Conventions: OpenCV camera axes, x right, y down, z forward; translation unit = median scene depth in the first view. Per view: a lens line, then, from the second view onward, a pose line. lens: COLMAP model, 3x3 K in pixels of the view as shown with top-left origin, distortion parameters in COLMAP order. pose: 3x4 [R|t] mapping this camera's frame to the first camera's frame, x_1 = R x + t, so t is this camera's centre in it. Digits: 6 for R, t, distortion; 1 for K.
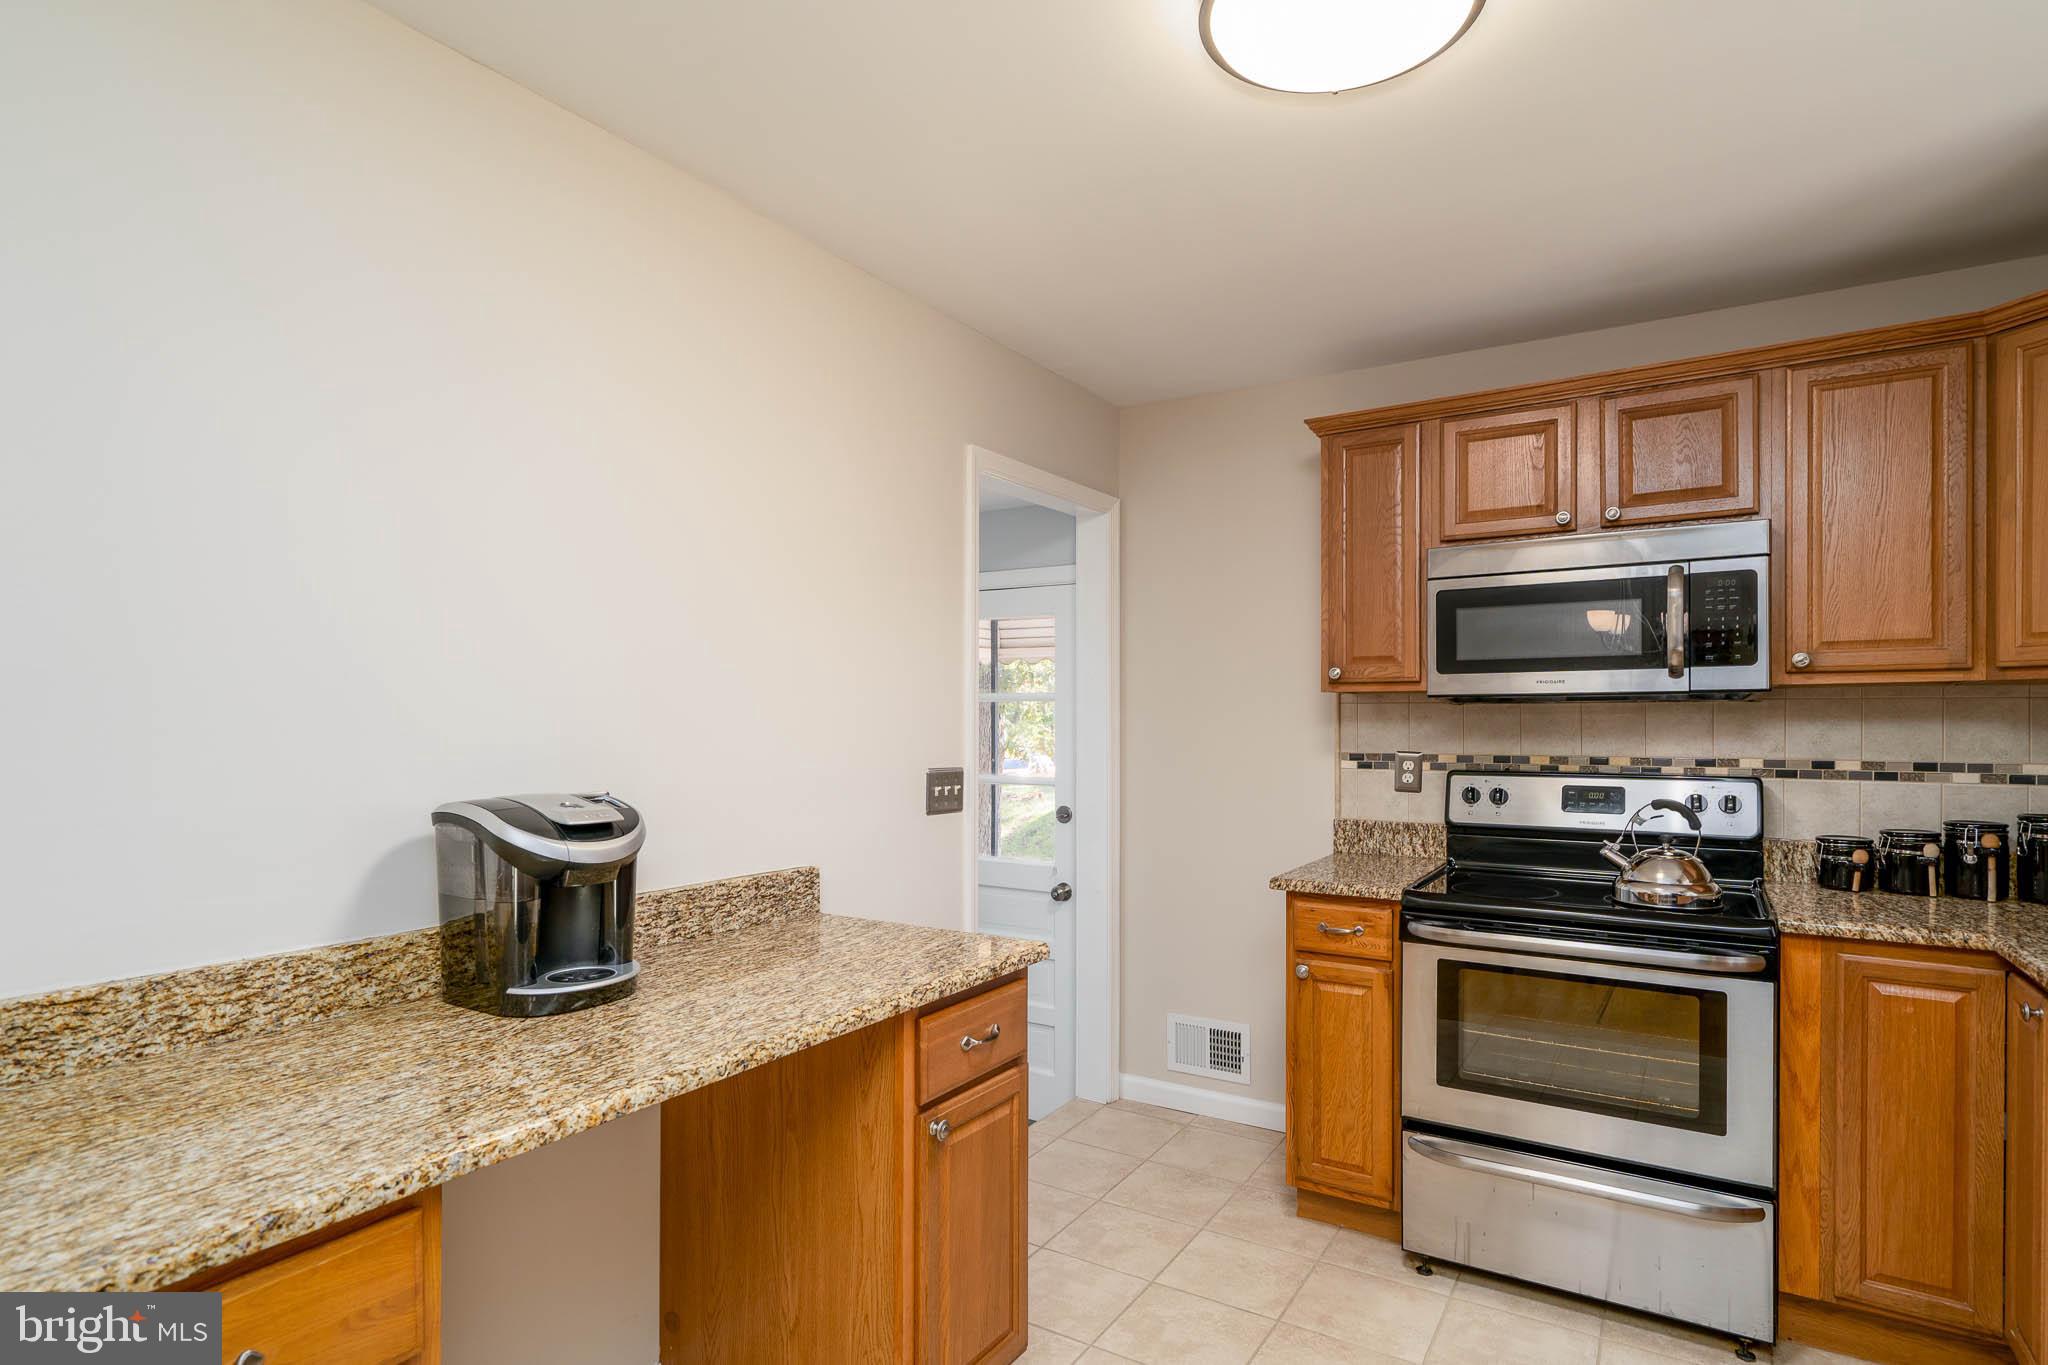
lens RADIAL K [[1059.3, 0, 1028.3], [0, 1059.3, 719.2], [0, 0, 1]] dist [-0.001756, -0.000165]
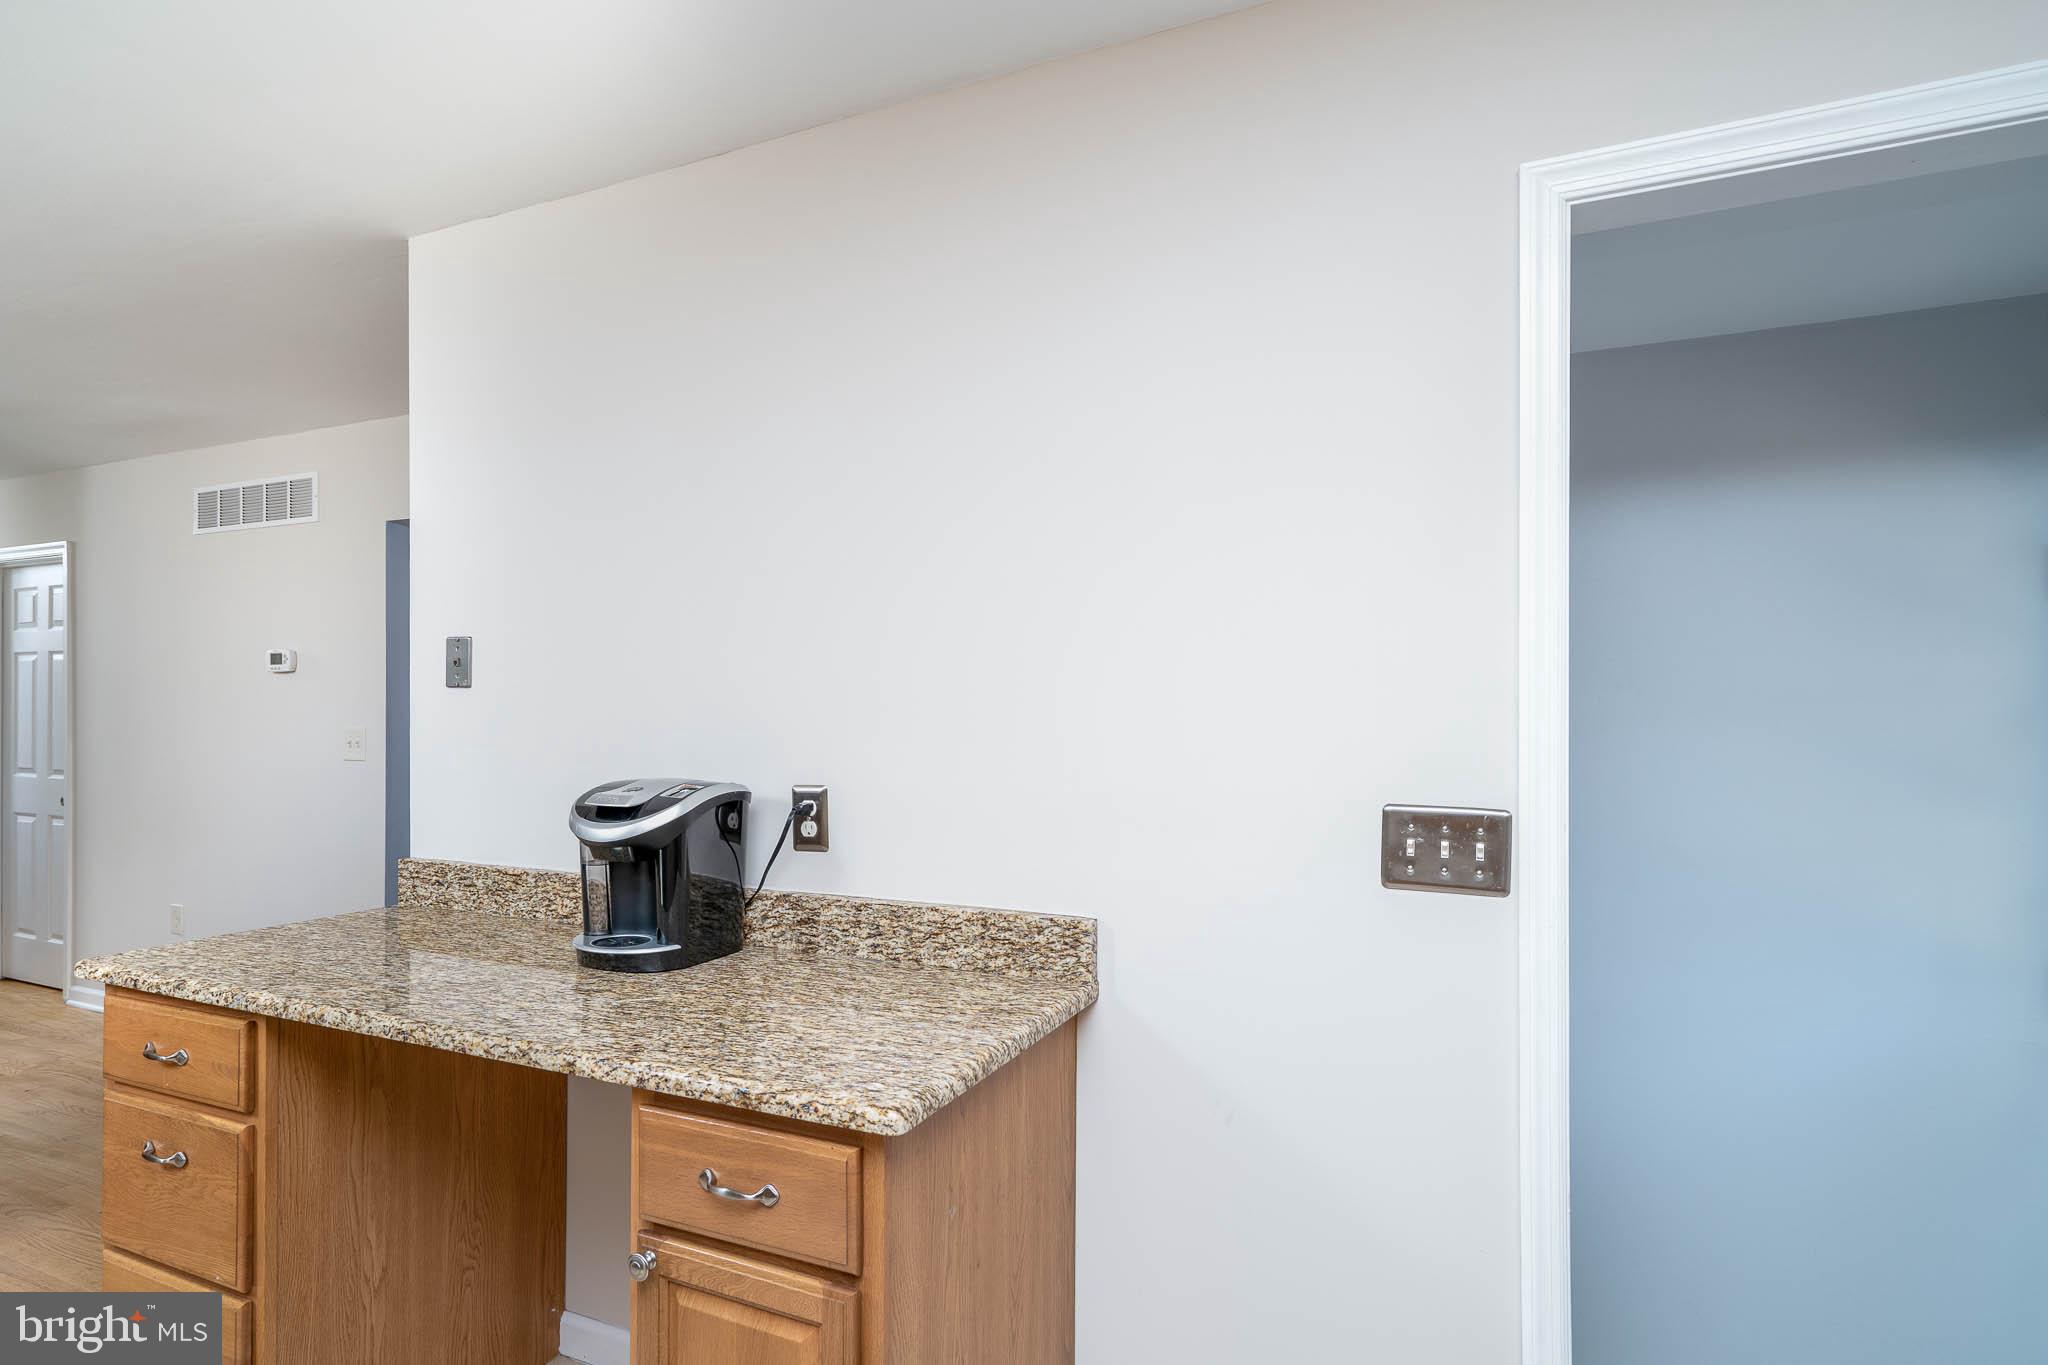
lens RADIAL K [[1075.5, 0, 1018.6], [0, 1075.5, 723.5], [0, 0, 1]] dist [-0.000136, 0.000622]
pose [[0.125387, 0.005290, -0.992094, 0.474790], [-0.004021, 0.999980, 0.004823, 0.002508], [0.992100, 0.003384, 0.125406, 0.796116]]
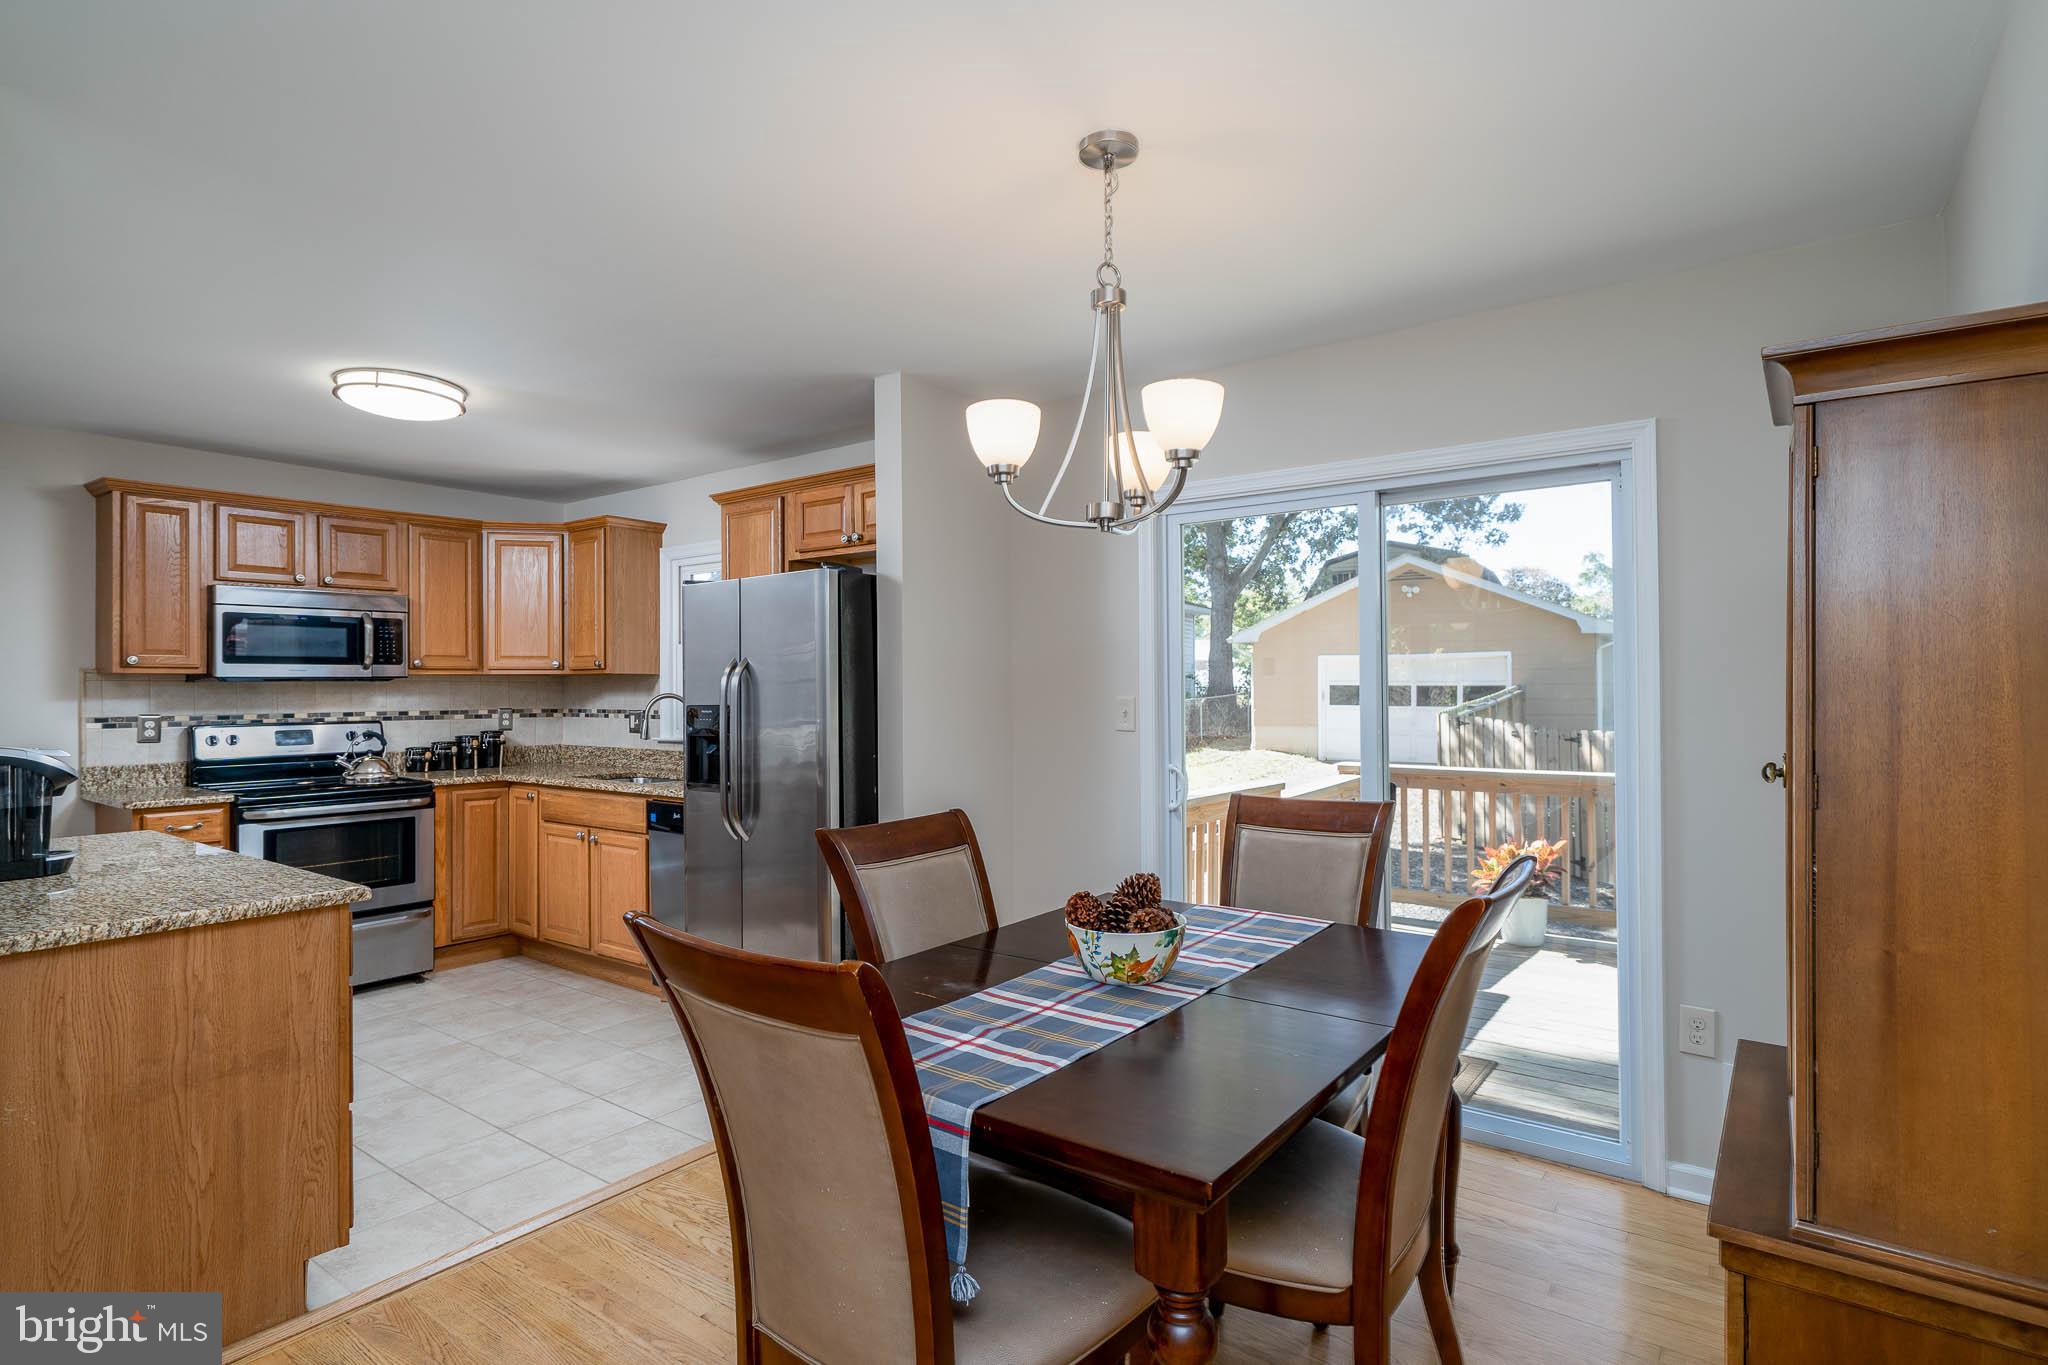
lens RADIAL K [[1011.0, 0, 1024.0], [0, 1011.0, 682.5], [0, 0, 1]] dist [0.005805, 0.000233]
pose [[0.084970, 0.004949, 0.996371, -1.130901], [0.004678, 0.999975, -0.005366, -0.000109], [-0.996373, 0.005117, 0.084944, -0.367900]]
